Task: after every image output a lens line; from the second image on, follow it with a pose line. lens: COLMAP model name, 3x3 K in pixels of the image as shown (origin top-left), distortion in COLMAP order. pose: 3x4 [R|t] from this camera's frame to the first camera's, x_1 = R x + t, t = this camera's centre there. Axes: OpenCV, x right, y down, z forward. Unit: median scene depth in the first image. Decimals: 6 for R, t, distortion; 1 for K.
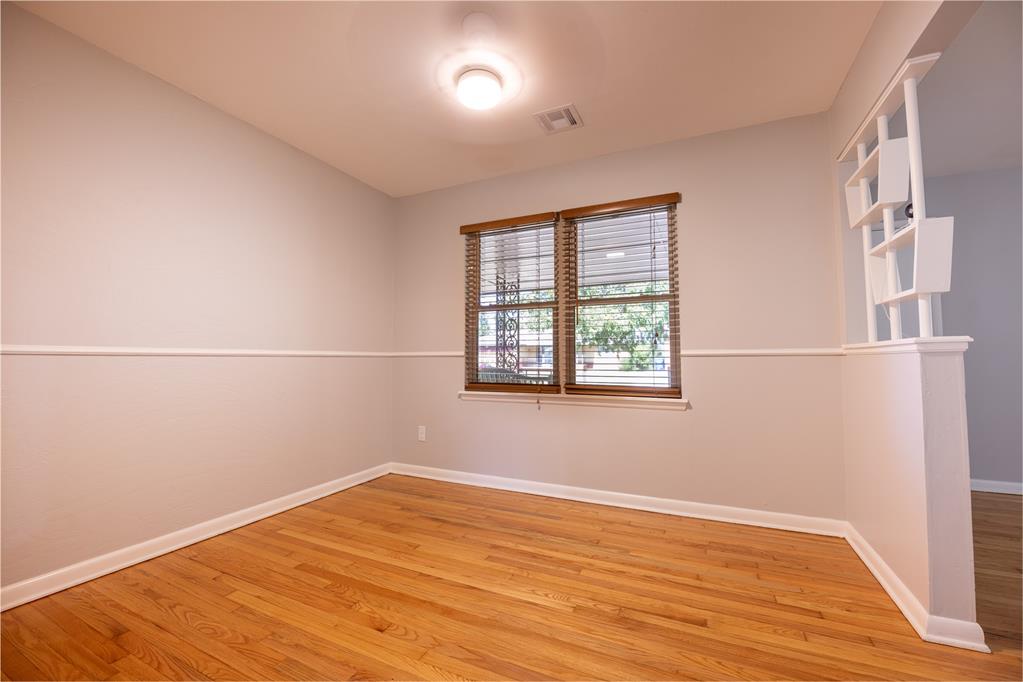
lens RADIAL K [[411.0, 0, 517.1], [0, 411.0, 335.4], [0, 0, 1]] dist [-0.020059, 0.000103]
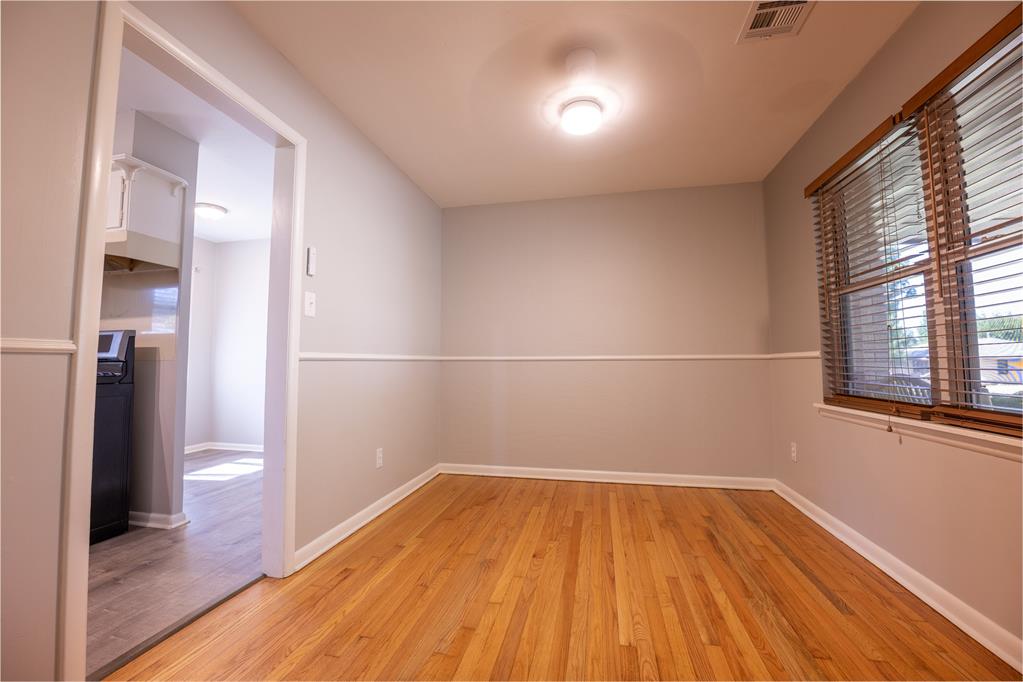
lens RADIAL K [[414.0, 0, 511.5], [0, 414.0, 341.0], [0, 0, 1]] dist [-0.023929, 0.000189]
pose [[0.217989, -0.053744, -0.974470, 0.596193], [0.056351, 0.997510, -0.042409, 0.025627], [0.974323, -0.045668, 0.220475, 0.363501]]
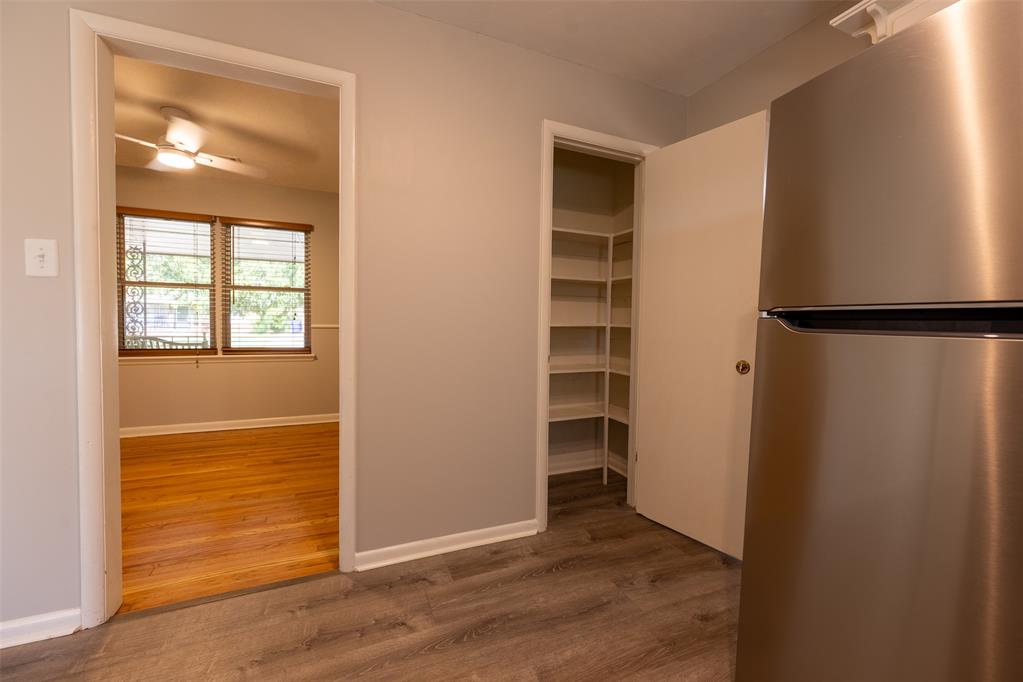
lens RADIAL K [[400.6, 0, 507.6], [0, 400.6, 334.5], [0, 0, 1]] dist [0.001747, 0.000203]
pose [[0.678211, -0.010364, 0.734795, -0.243235], [-0.057567, 0.996078, 0.067184, -0.076310], [-0.732609, -0.087865, 0.674954, -0.652490]]
